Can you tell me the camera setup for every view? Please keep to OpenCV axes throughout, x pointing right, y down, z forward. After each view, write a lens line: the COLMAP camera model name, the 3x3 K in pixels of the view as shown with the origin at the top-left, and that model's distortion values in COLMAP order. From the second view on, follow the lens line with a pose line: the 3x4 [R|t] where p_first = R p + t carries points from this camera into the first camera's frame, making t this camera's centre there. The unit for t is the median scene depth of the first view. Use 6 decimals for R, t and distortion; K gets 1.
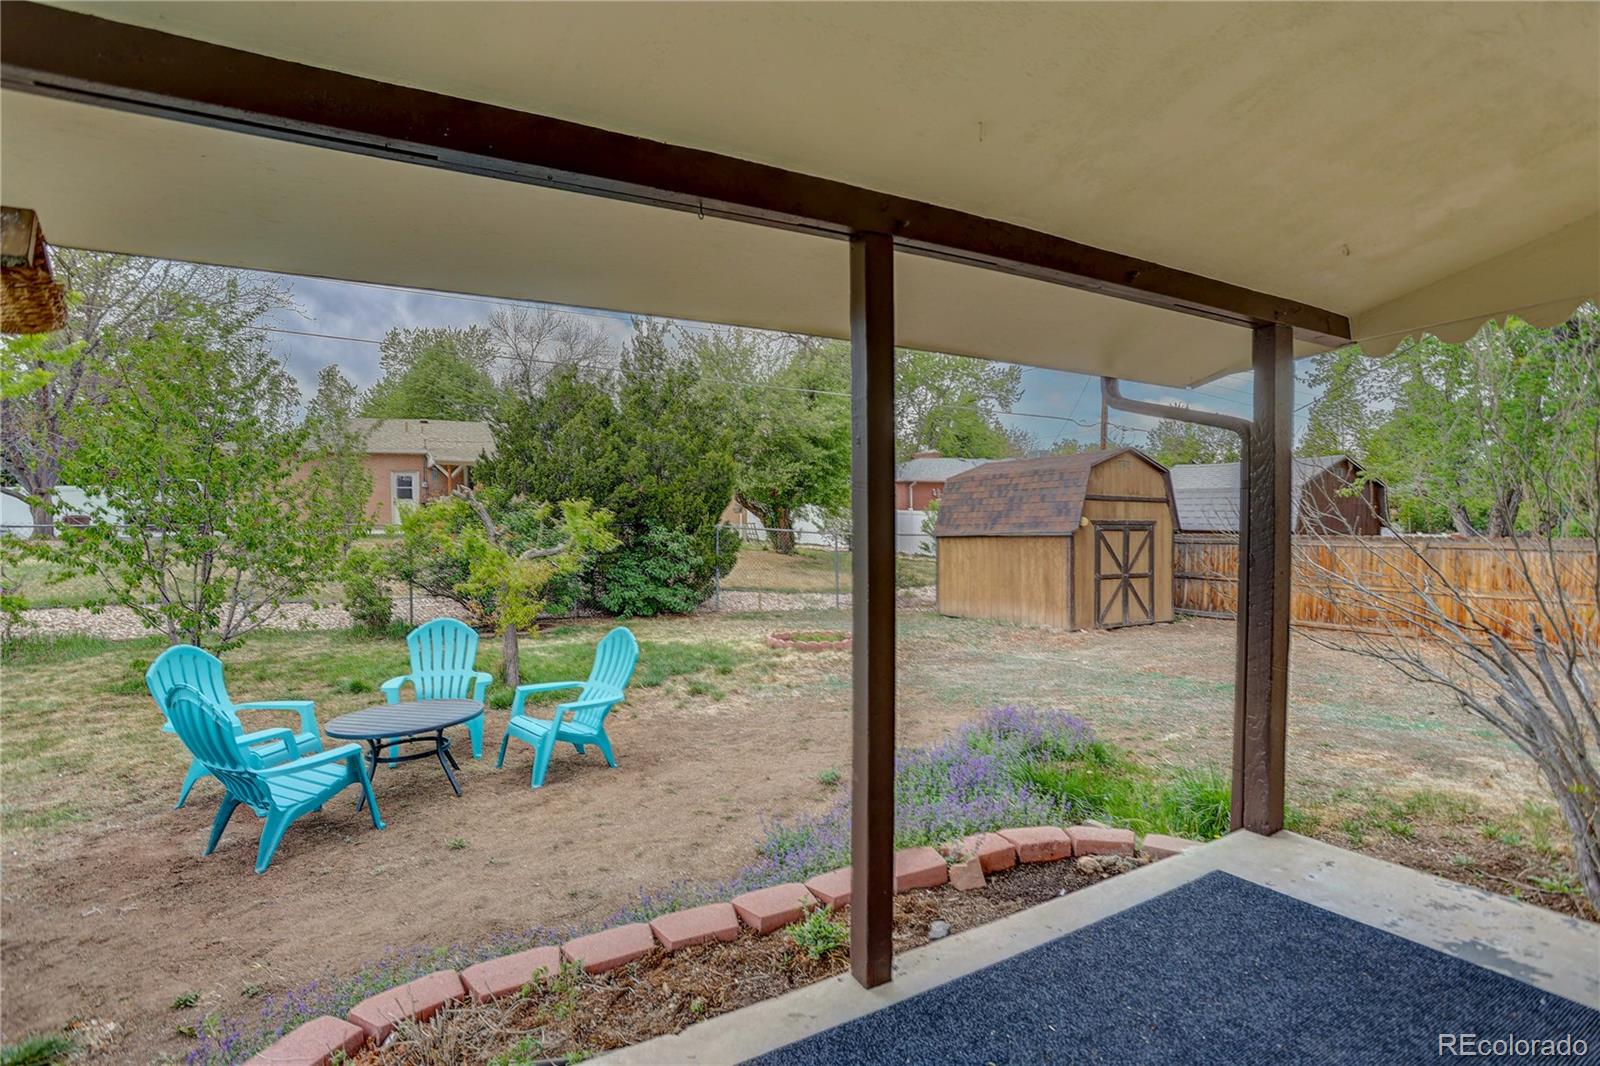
lens RADIAL K [[787.6, 0, 835.8], [0, 787.6, 511.4], [0, 0, 1]] dist [-0.081074, 0.000420]
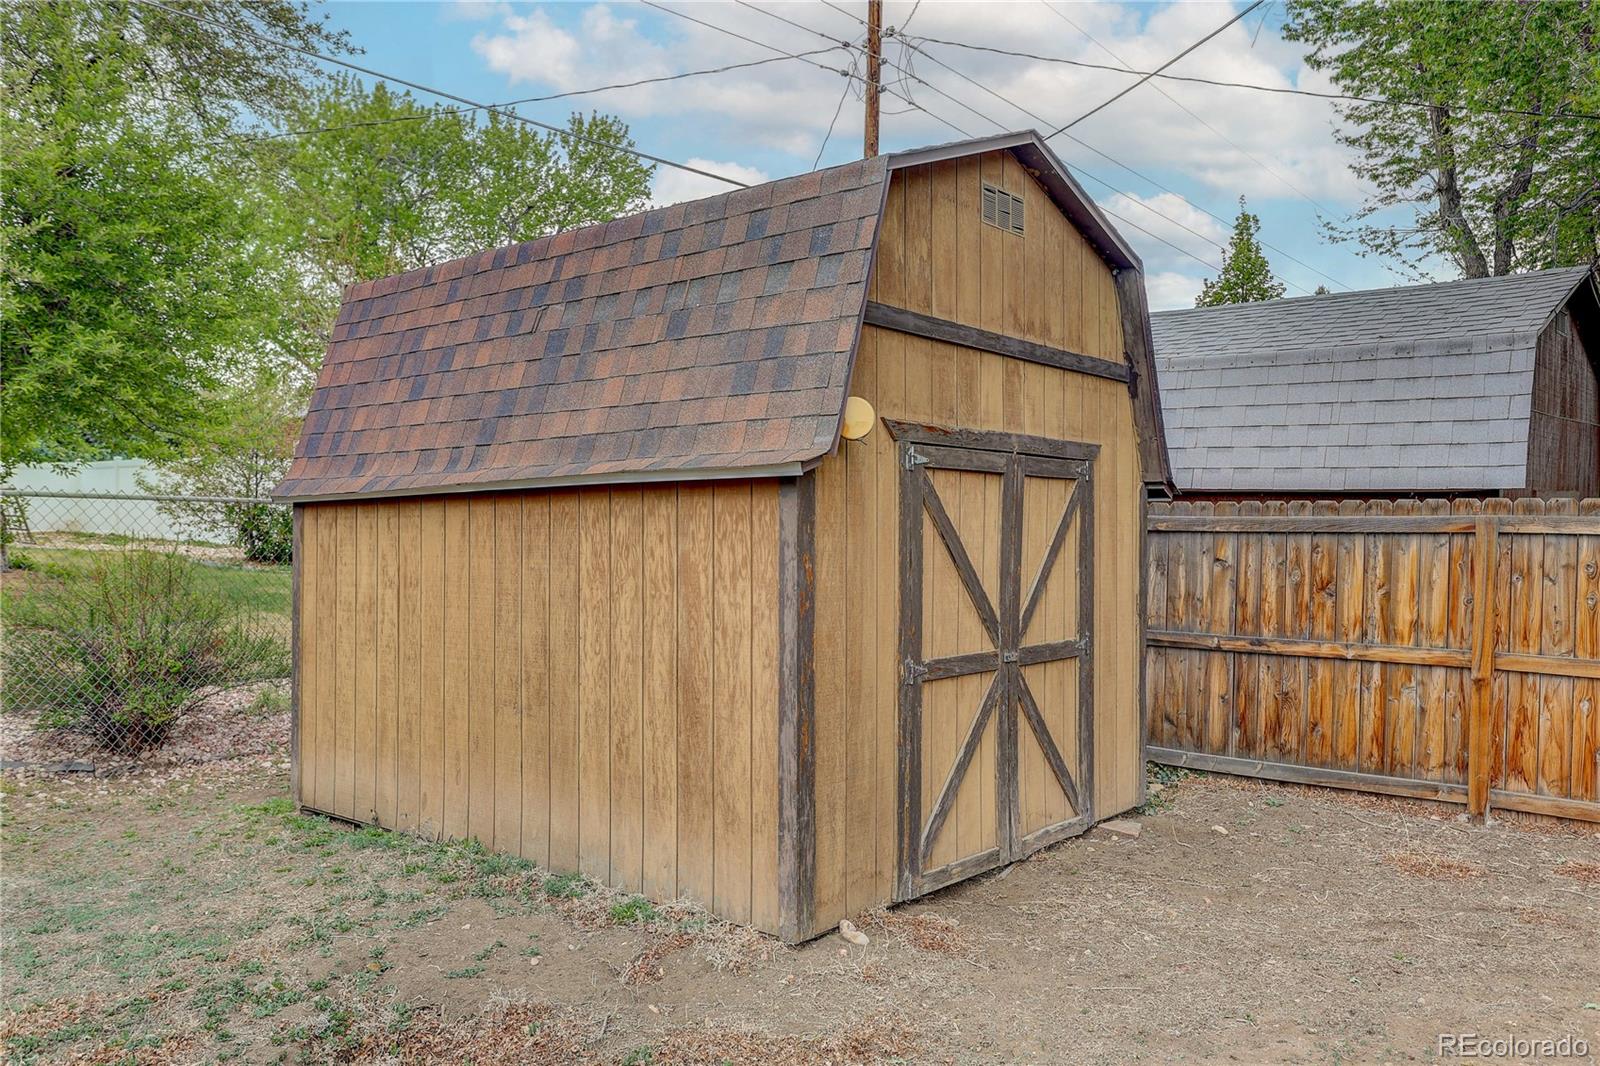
lens RADIAL K [[1292.8, 0, 800.0], [0, 1292.8, 533.0], [0, 0, 1]] dist [0.008264, 0.003030]
pose [[0.953265, 0.004292, 0.302106, 0.182289], [-0.013631, 0.999492, 0.028814, 0.031919], [-0.301829, -0.031586, 0.952839, 0.619711]]
